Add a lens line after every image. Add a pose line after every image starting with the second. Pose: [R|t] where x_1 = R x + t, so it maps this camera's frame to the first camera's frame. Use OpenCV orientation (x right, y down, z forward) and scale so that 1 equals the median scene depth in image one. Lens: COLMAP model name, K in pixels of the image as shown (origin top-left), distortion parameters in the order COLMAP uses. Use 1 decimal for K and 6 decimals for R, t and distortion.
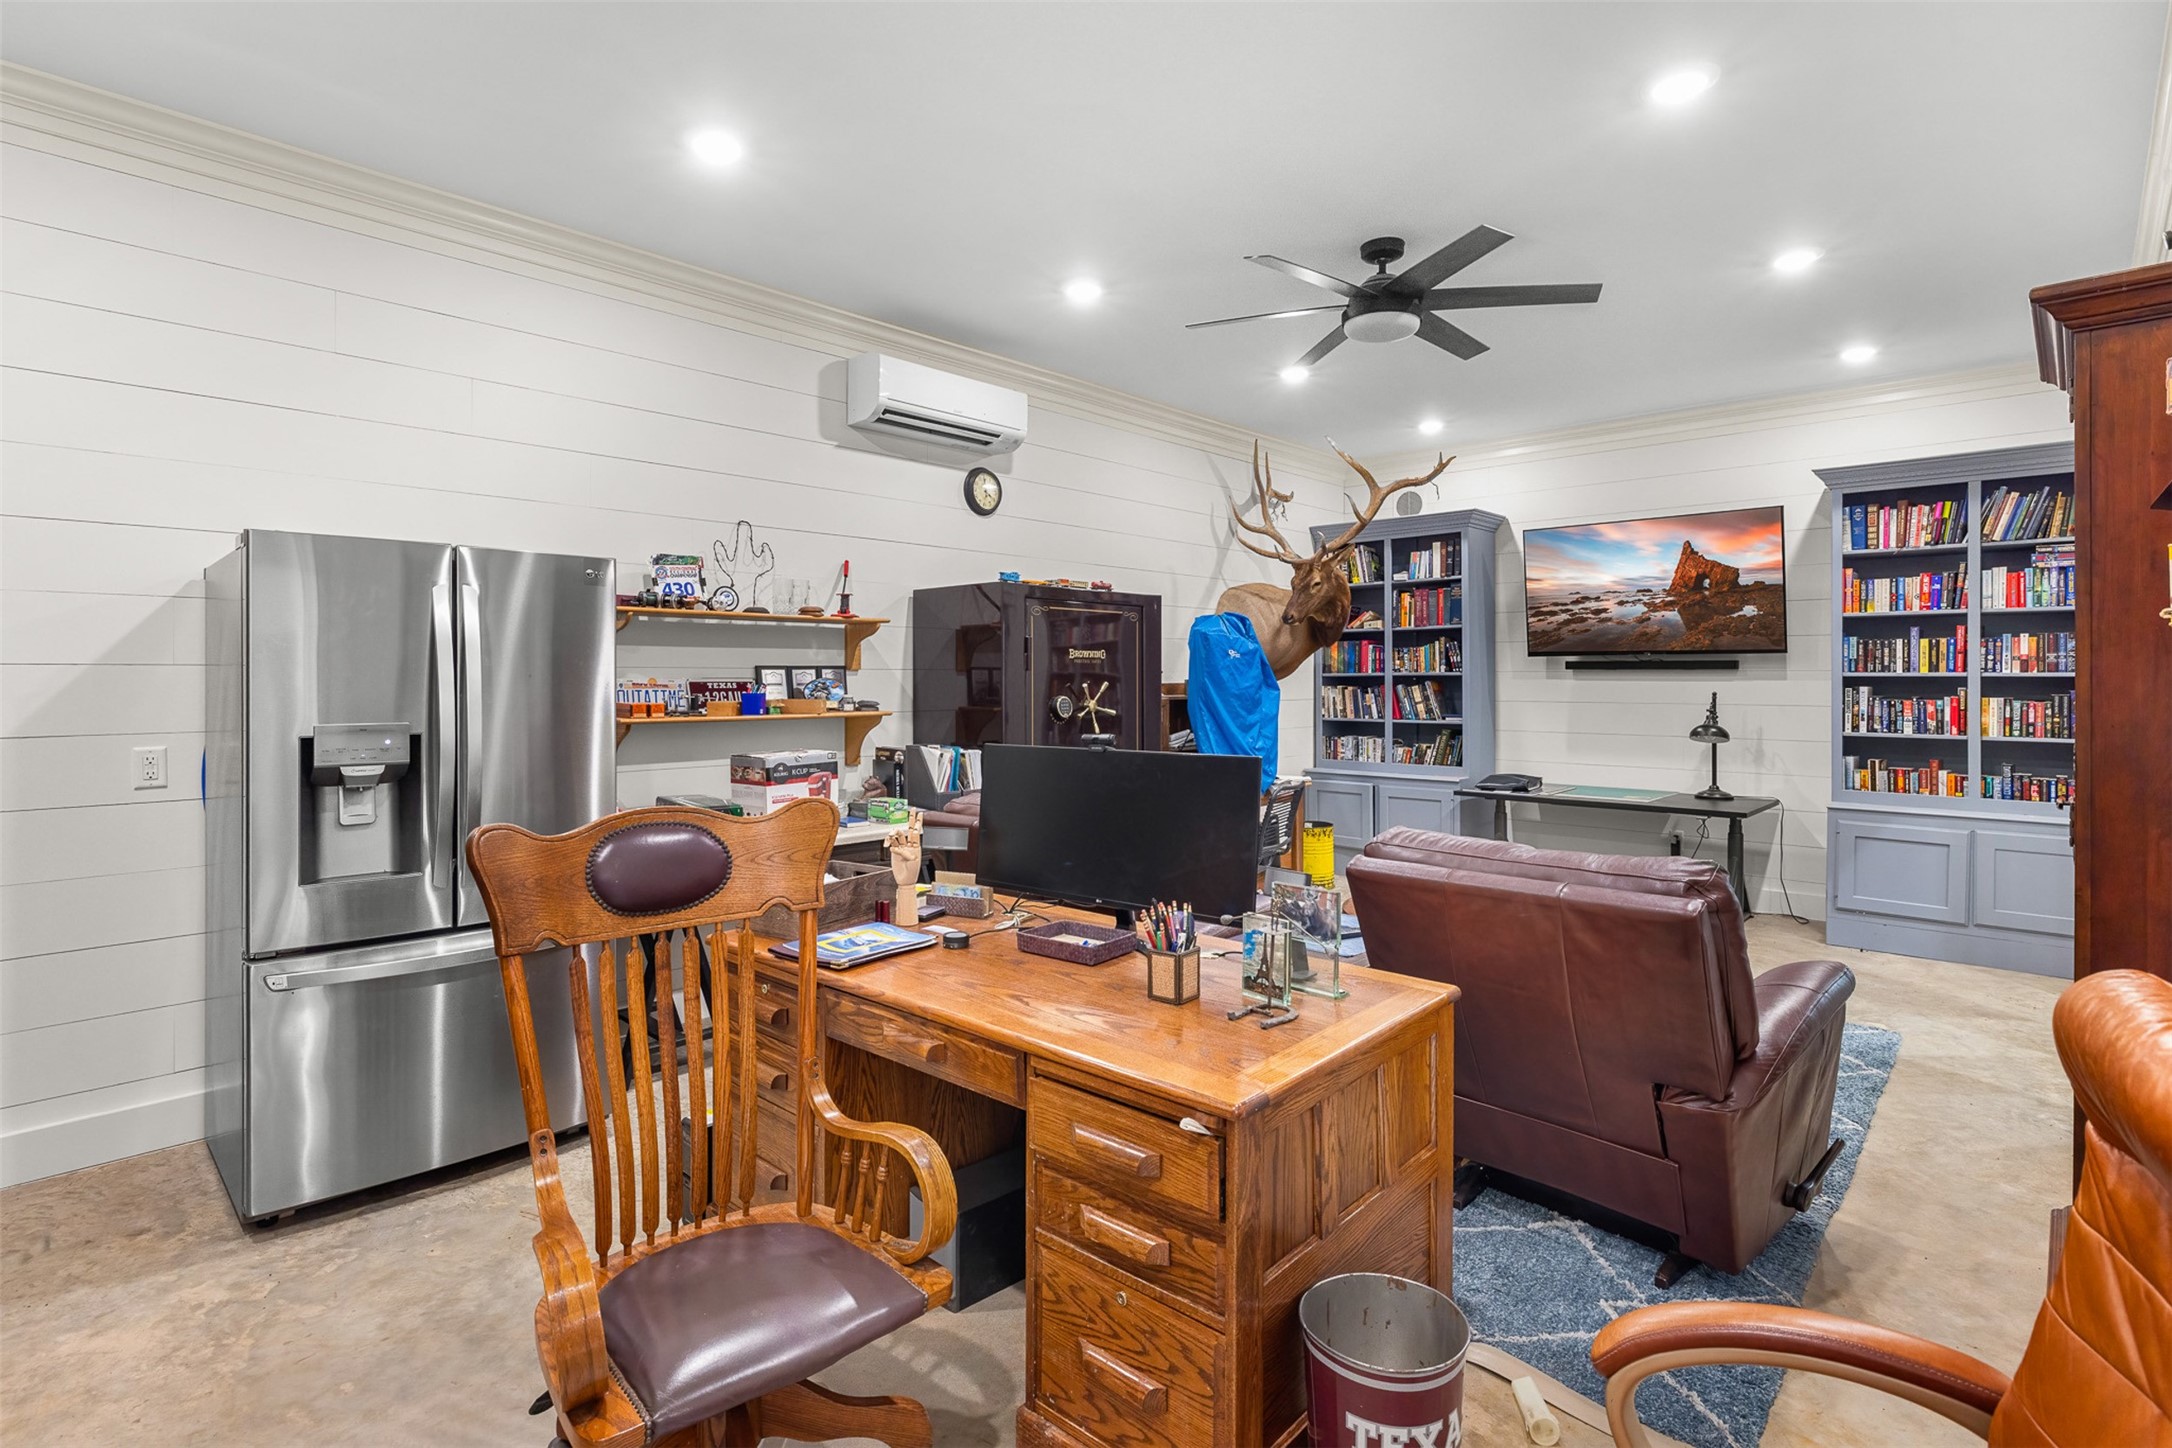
lens RADIAL K [[1060.5, 0, 1069.6], [0, 1060.5, 674.9], [0, 0, 1]] dist [0.016886, -0.000784]
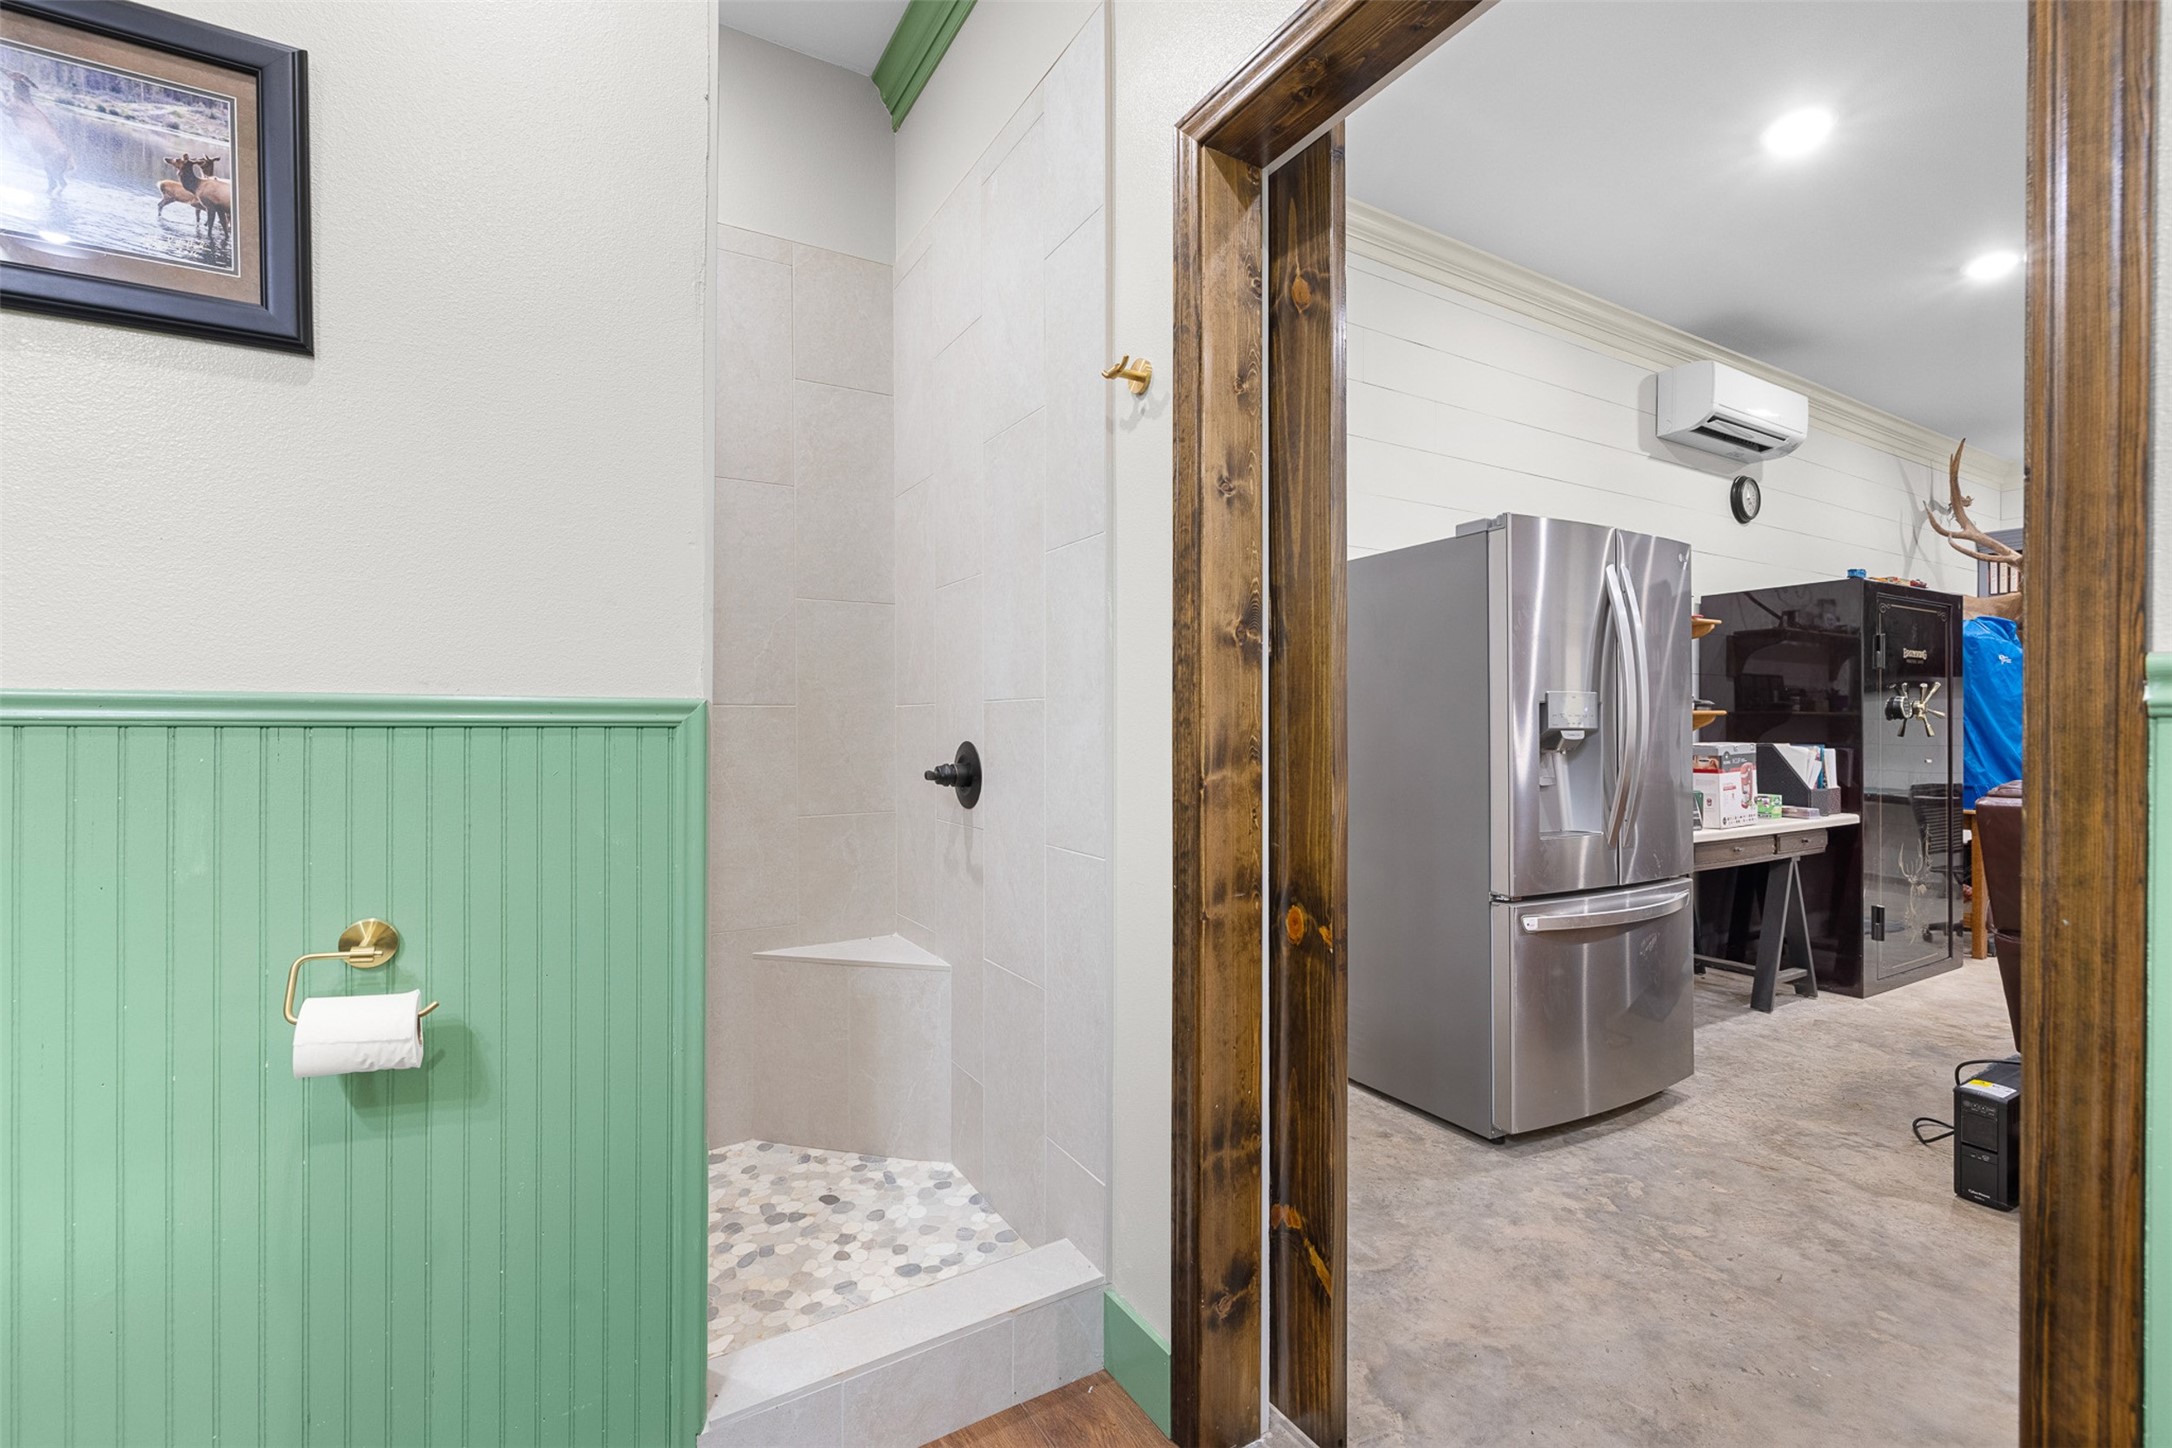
lens RADIAL K [[918.0, 0, 1084.8], [0, 918.0, 732.8], [0, 0, 1]] dist [-0.002900, -0.000130]
pose [[0.961780, -0.002948, -0.273808, -0.530016], [0.004729, 0.999972, 0.005845, 0.048068], [0.273783, -0.006916, 0.961767, -0.013922]]
